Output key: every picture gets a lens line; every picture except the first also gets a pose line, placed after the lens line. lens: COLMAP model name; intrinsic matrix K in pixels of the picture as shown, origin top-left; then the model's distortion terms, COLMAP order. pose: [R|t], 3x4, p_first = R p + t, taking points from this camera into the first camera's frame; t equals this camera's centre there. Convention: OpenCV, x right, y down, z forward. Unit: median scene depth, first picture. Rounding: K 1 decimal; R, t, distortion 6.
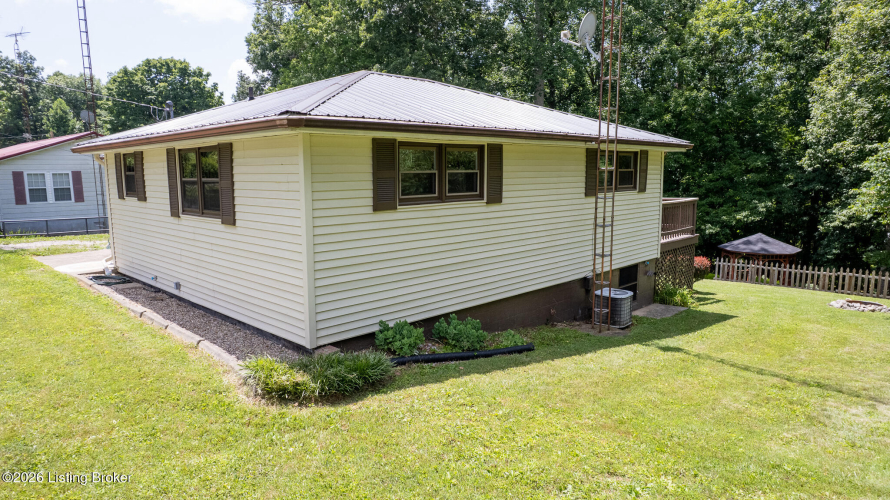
lens RADIAL K [[569.2, 0, 445.0], [0, 569.2, 250.0], [0, 0, 1]] dist [-0.079543, 0.069377]
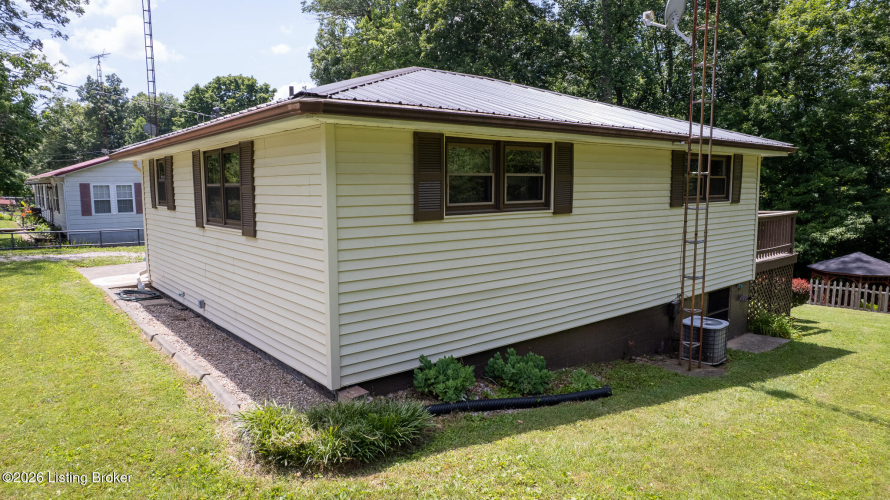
lens RADIAL K [[569.2, 0, 445.0], [0, 569.2, 250.0], [0, 0, 1]] dist [-0.079543, 0.069377]
pose [[0.994144, 0.010847, -0.107515, 0.004571], [-0.013640, 0.999588, -0.025273, -0.005155], [0.107196, 0.026591, 0.993882, 0.138686]]
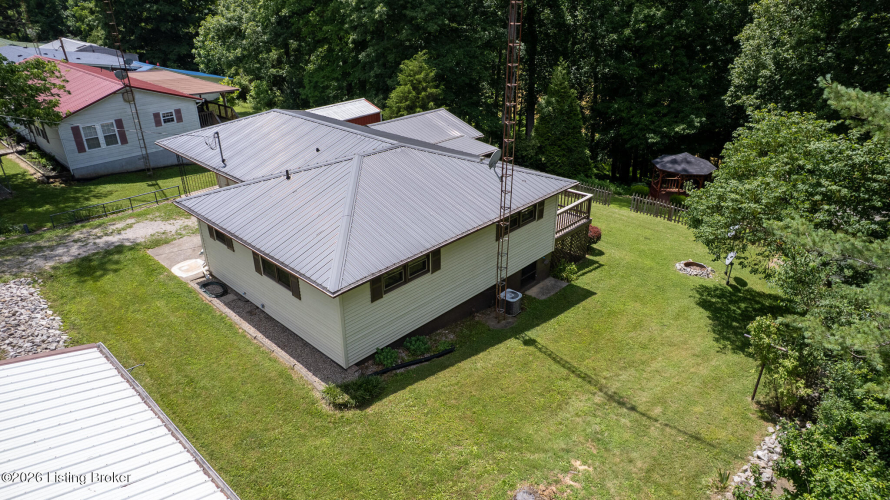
lens RADIAL K [[569.2, 0, 445.0], [0, 569.2, 250.0], [0, 0, 1]] dist [-0.079543, 0.069377]
pose [[0.999912, -0.005025, 0.012287, 0.082839], [0.000940, 0.950050, 0.312096, -0.639383], [-0.013242, -0.312057, 0.949971, -0.641549]]
